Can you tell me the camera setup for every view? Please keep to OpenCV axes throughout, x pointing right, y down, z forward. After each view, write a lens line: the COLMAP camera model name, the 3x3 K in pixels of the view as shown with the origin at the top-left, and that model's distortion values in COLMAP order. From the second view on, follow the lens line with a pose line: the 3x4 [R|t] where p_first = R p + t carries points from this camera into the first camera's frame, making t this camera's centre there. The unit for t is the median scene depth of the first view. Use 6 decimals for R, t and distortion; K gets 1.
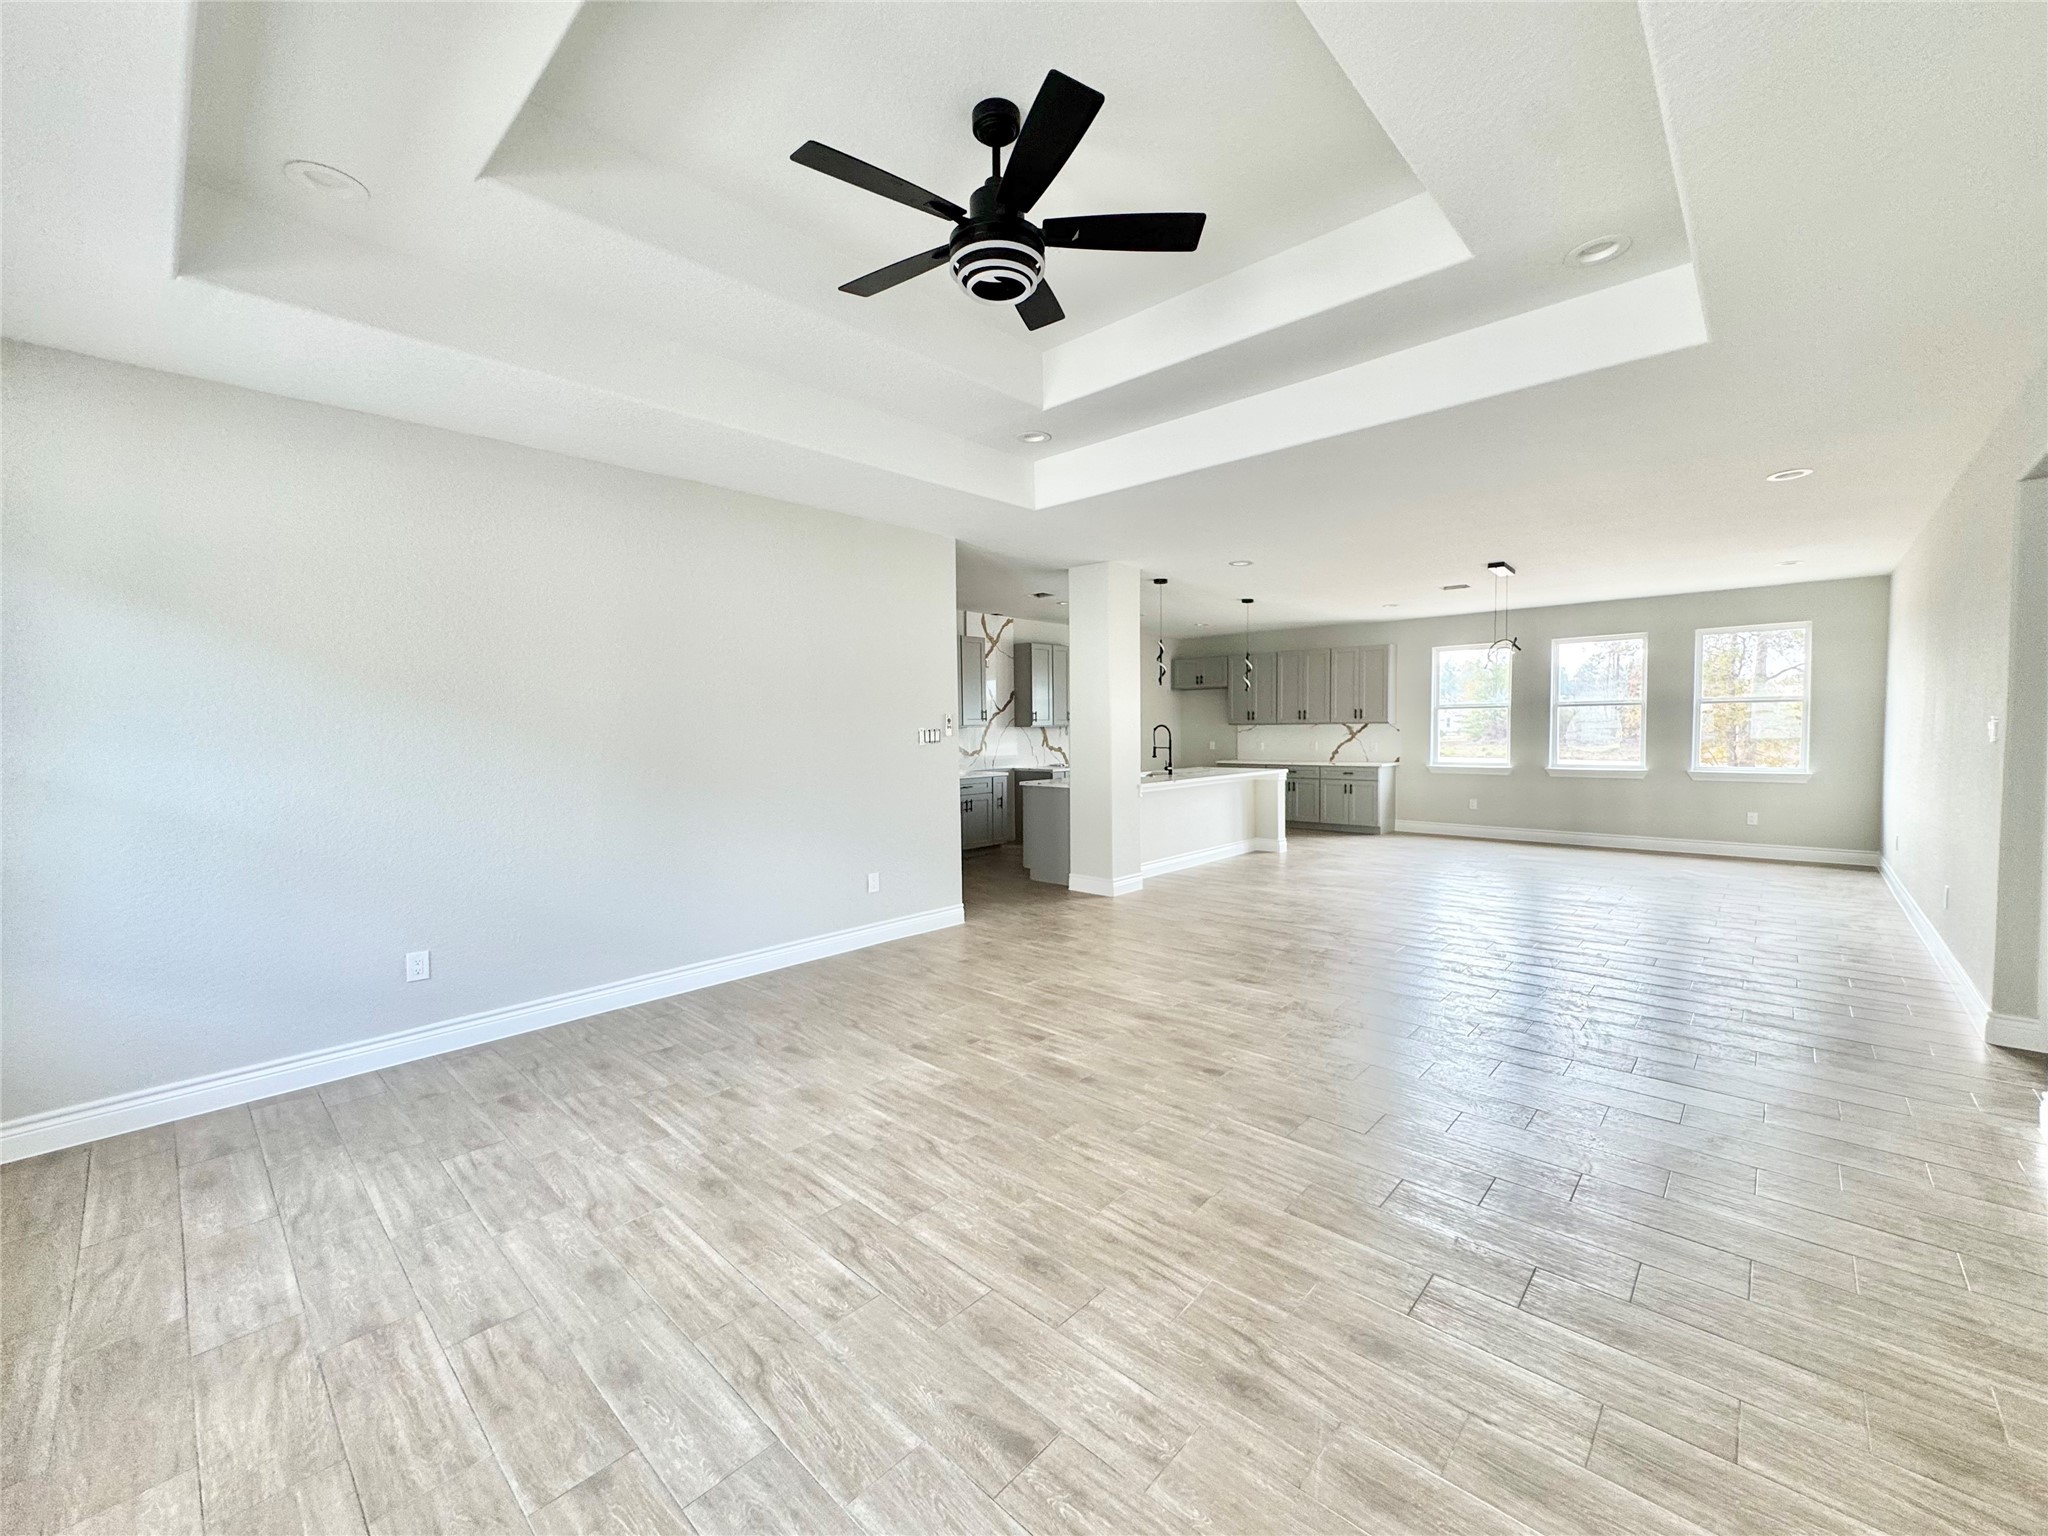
lens RADIAL K [[821.2, 0, 1022.3], [0, 821.2, 758.8], [0, 0, 1]] dist [-0.006566, 0.000325]
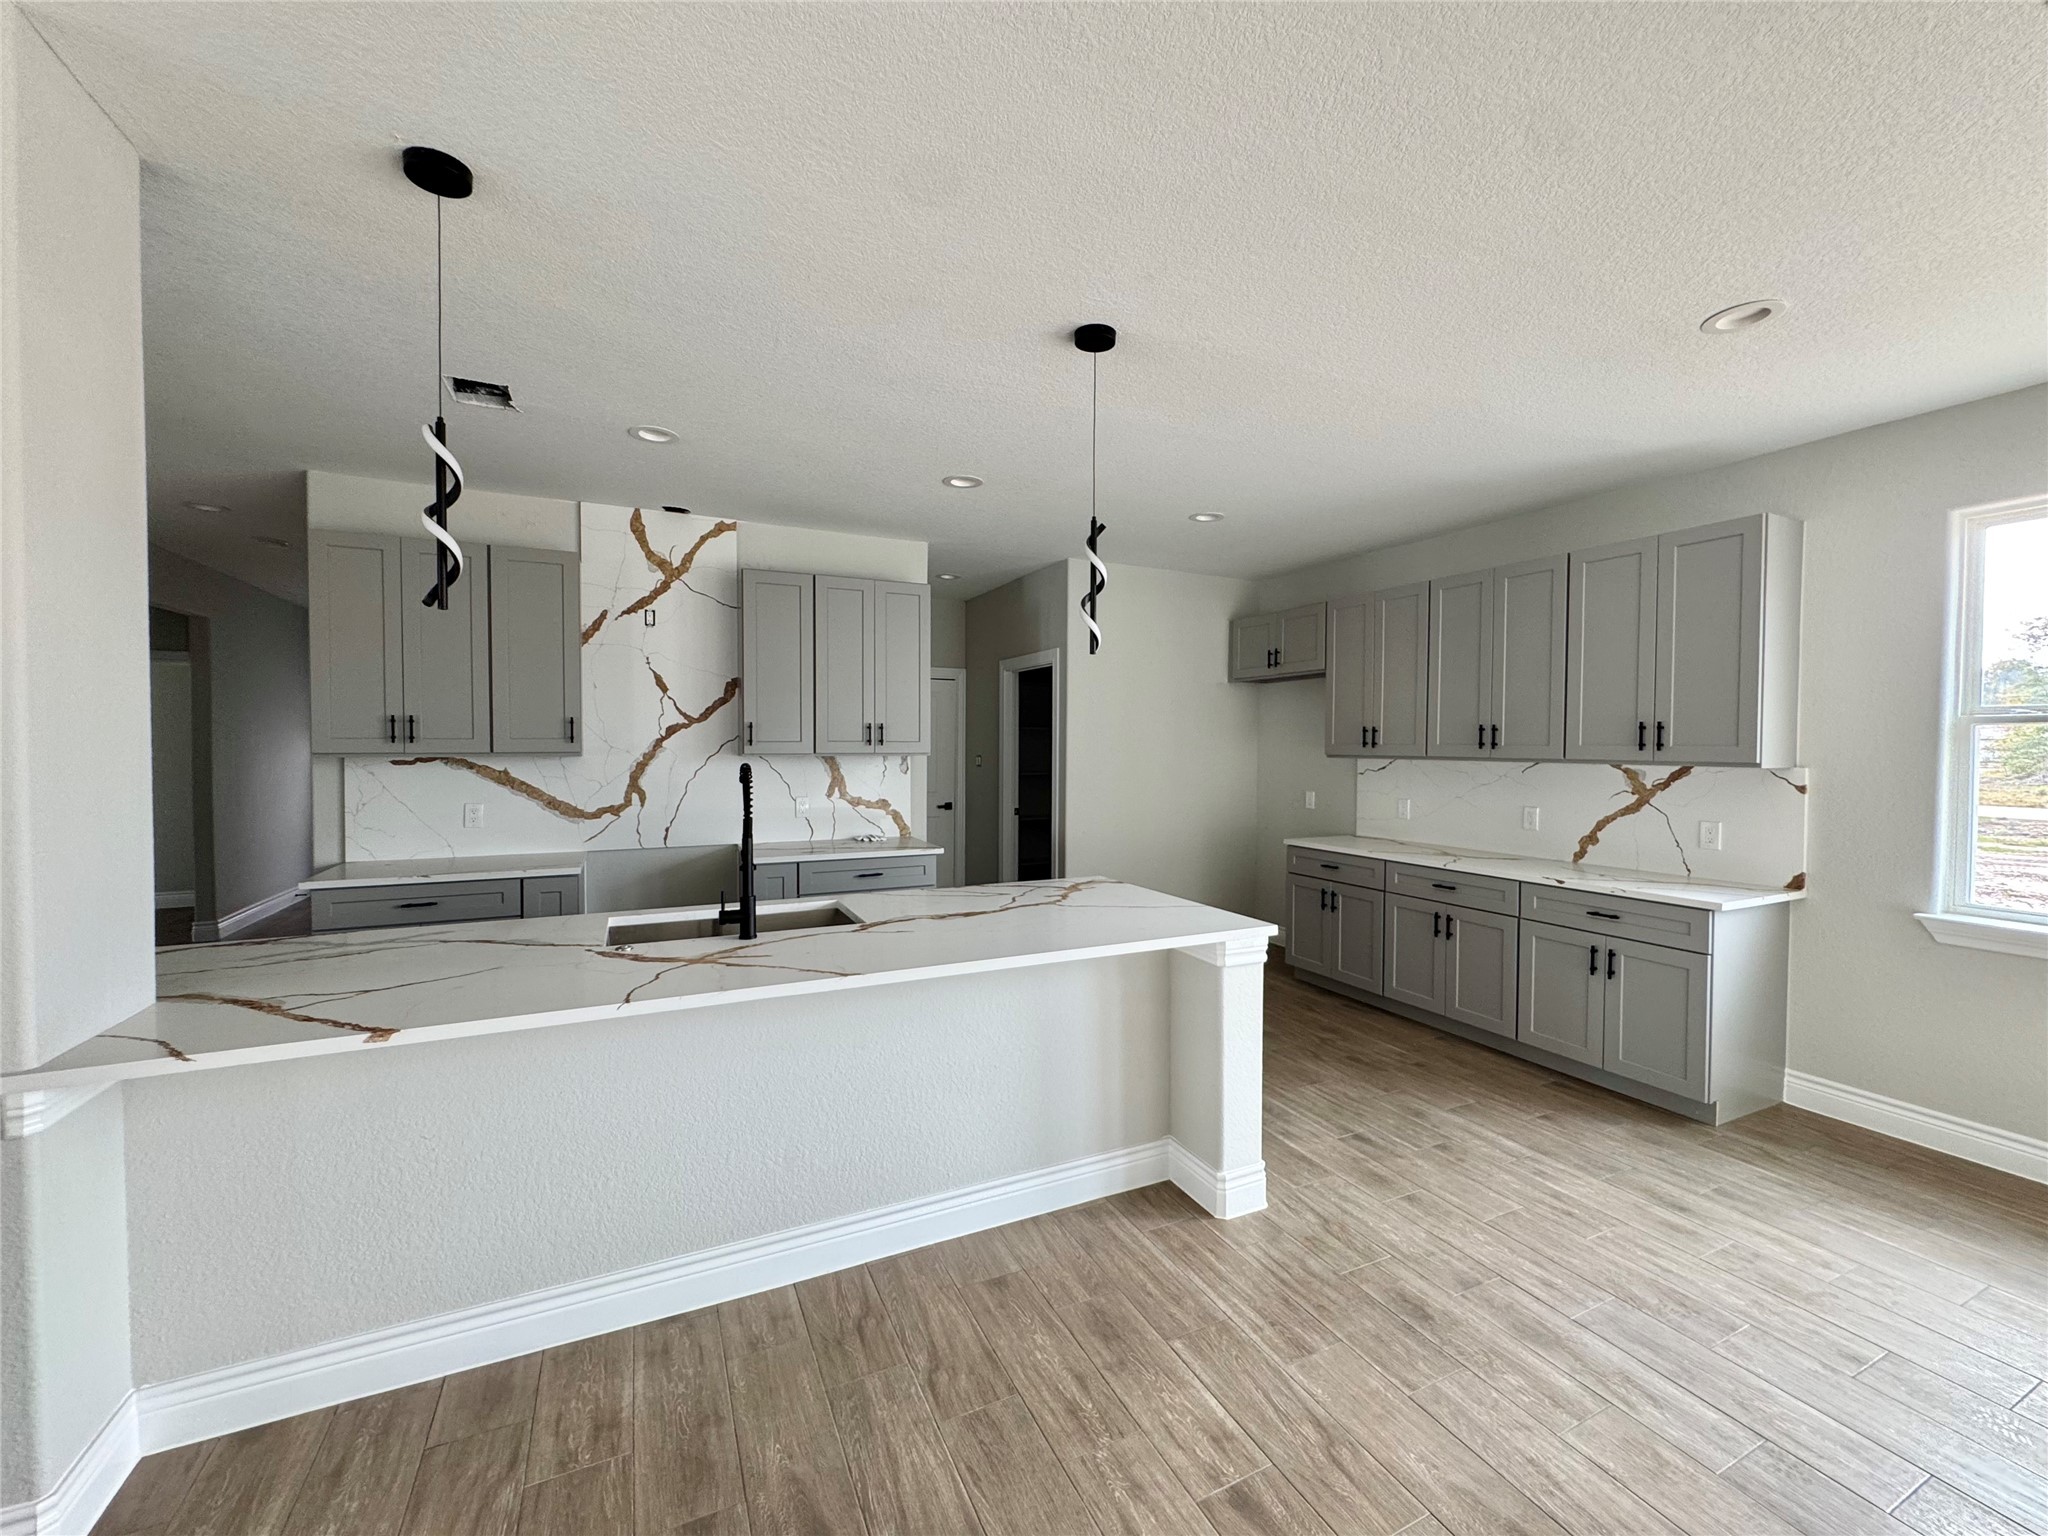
lens RADIAL K [[821.2, 0, 1025.0], [0, 821.2, 759.4], [0, 0, 1]] dist [-0.006566, 0.000325]
pose [[0.929181, 0.022329, -0.368950, 0.337214], [-0.029502, 0.999469, -0.013810, -0.037749], [0.368446, 0.023716, 0.929347, 0.679299]]
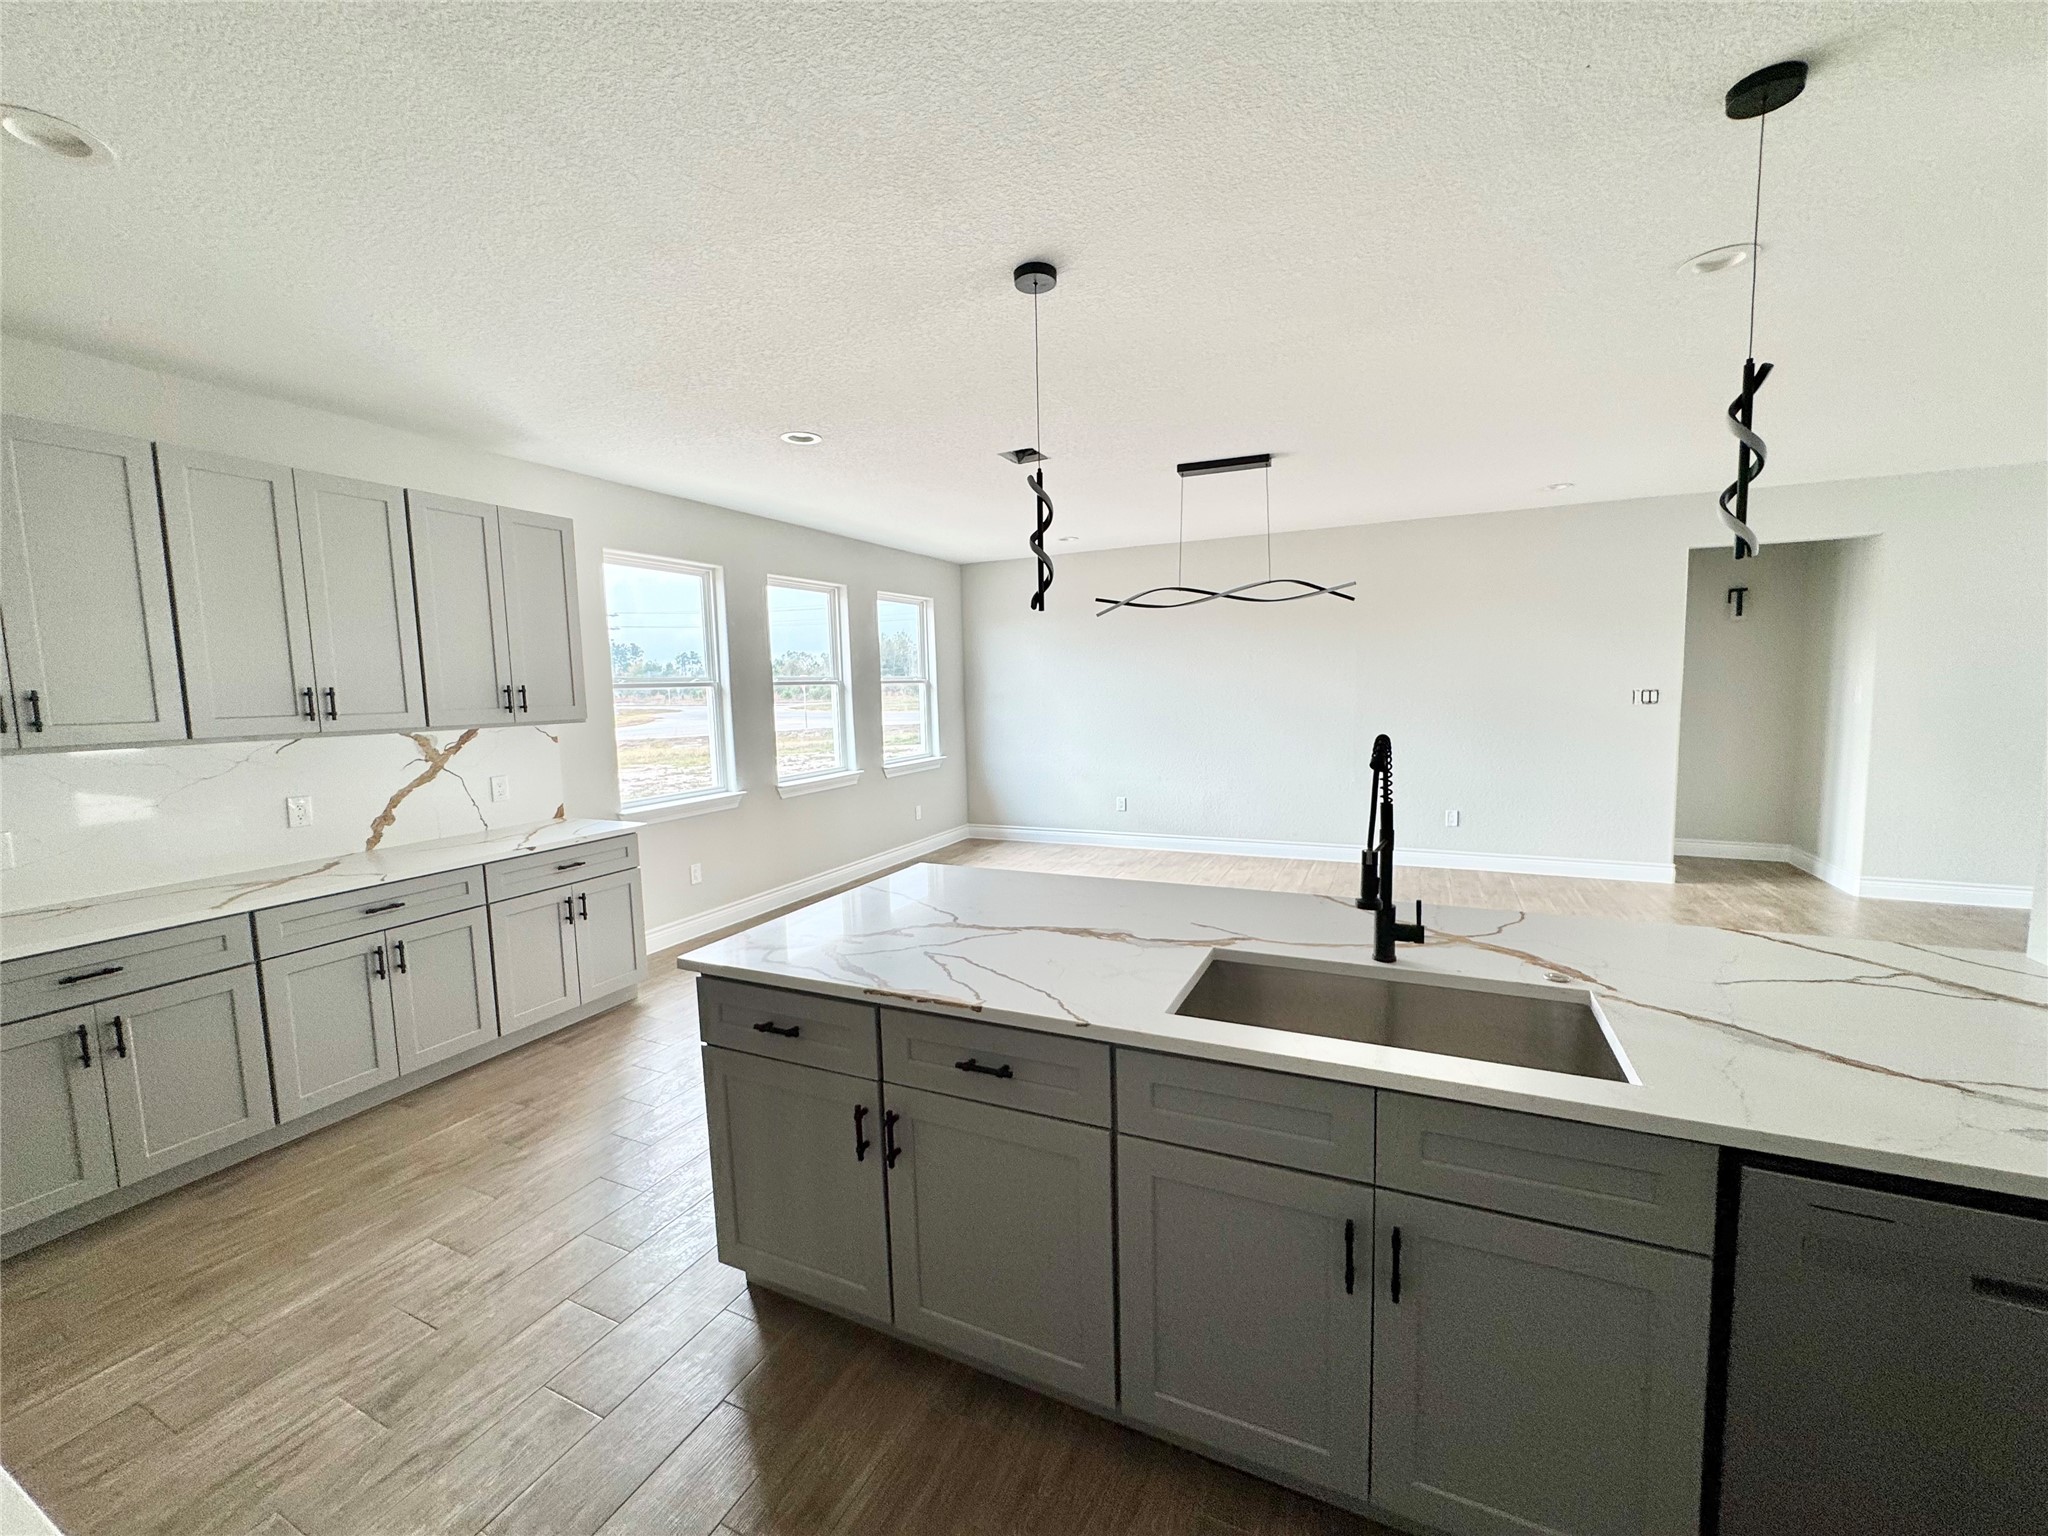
lens RADIAL K [[821.2, 0, 1026.9], [0, 821.2, 769.7], [0, 0, 1]] dist [-0.006566, 0.000325]
pose [[-0.301465, -0.079730, 0.950138, 0.005523], [0.064804, 0.992480, 0.103845, -0.053451], [-0.951272, 0.092878, -0.294031, 1.022919]]
